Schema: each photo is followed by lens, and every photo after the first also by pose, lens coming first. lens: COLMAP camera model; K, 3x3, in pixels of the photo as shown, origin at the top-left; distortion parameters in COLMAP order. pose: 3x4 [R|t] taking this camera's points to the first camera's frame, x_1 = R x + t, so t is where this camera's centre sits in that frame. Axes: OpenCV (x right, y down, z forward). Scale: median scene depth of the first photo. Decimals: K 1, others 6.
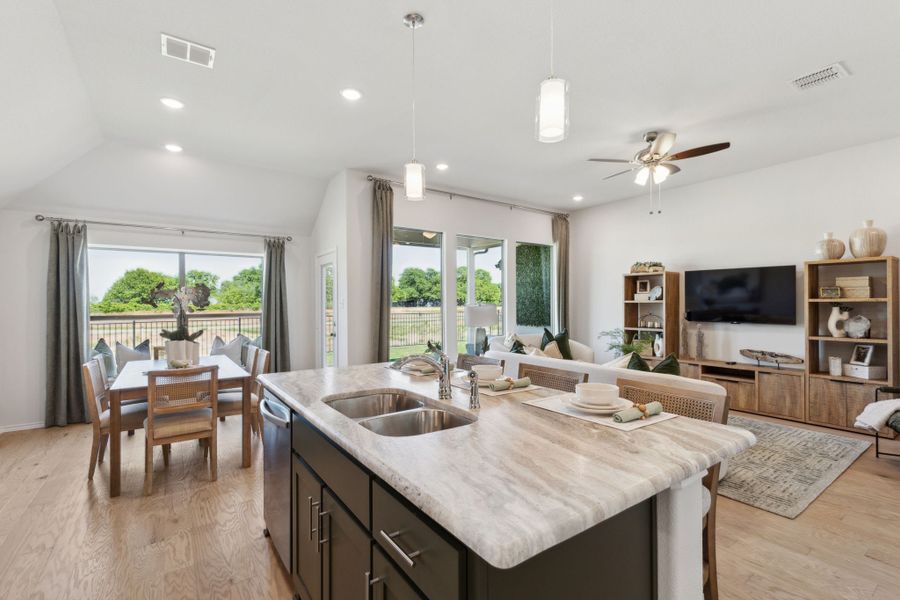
lens RADIAL K [[409.1, 0, 450.7], [0, 409.1, 301.9], [0, 0, 1]] dist [0.008214, -0.000166]
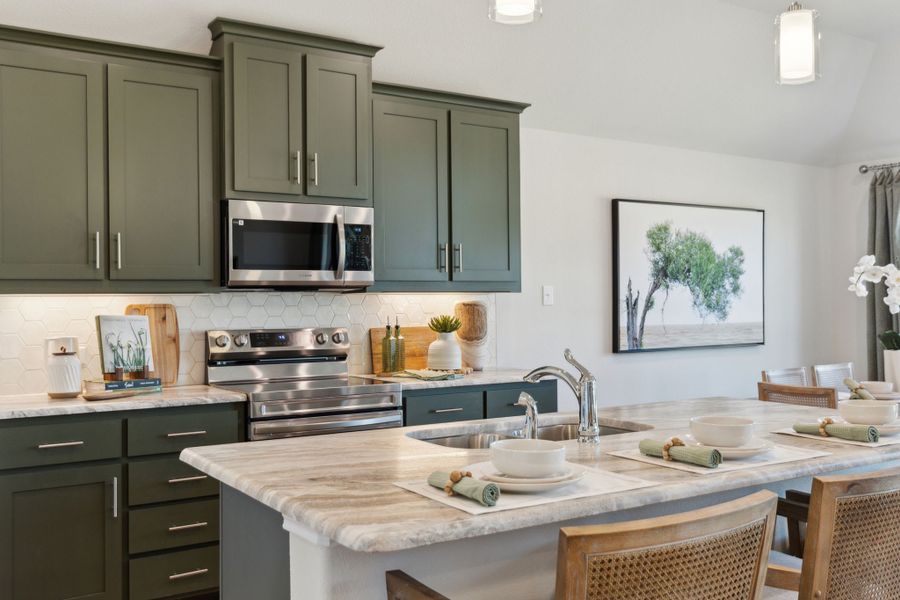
lens RADIAL K [[865.1, 0, 450.0], [0, 865.1, 300.0], [0, 0, 1]] dist [-0.003972, -0.019314]
pose [[-0.032271, 0.006676, -0.999457, 0.510312], [0.013428, 0.999890, 0.006245, 0.003101], [0.999389, -0.013219, -0.032357, 0.319208]]
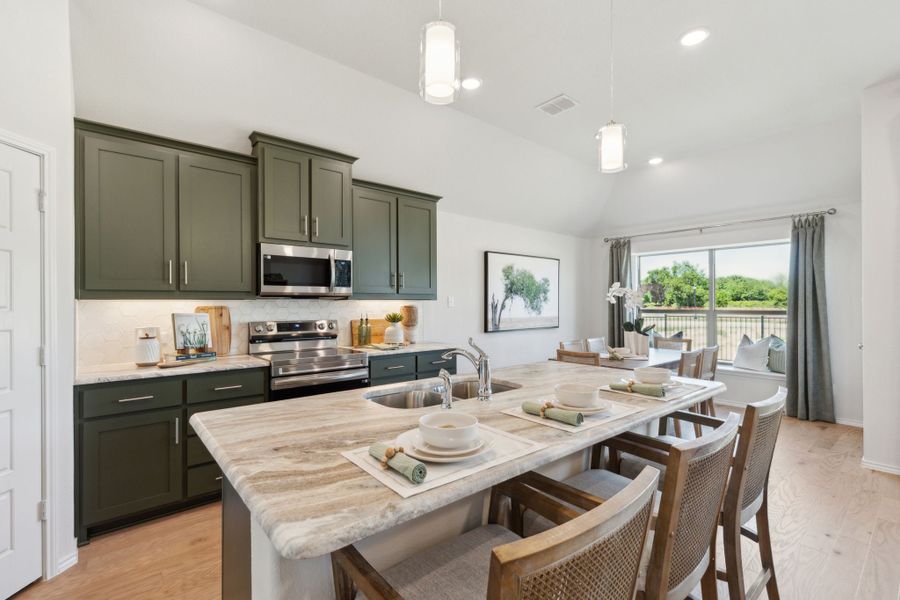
lens RADIAL K [[405.5, 0, 451.2], [0, 405.5, 302.6], [0, 0, 1]] dist [0.001536, 0.000029]
pose [[0.091299, 0.003967, -0.995816, 0.352715], [0.007632, 0.999960, 0.004683, 0.002723], [0.995794, -0.008027, 0.091265, 0.321487]]
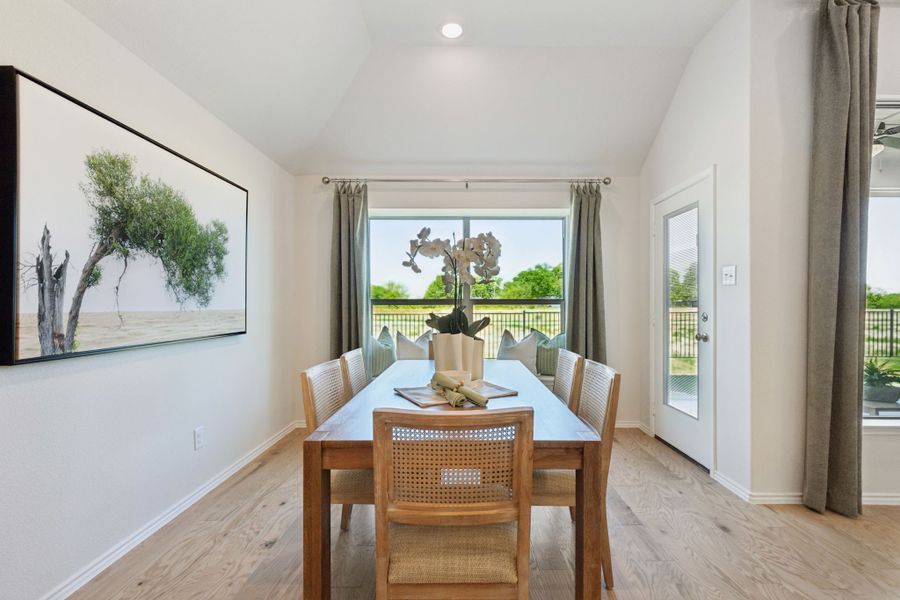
lens RADIAL K [[409.9, 0, 463.2], [0, 409.9, 304.0], [0, 0, 1]] dist [0.002721, 0.000289]
pose [[0.820792, 0.004139, -0.571212, -0.277408], [-0.001024, 0.999983, 0.005775, 0.042215], [0.571226, -0.004155, 0.820782, 0.457647]]
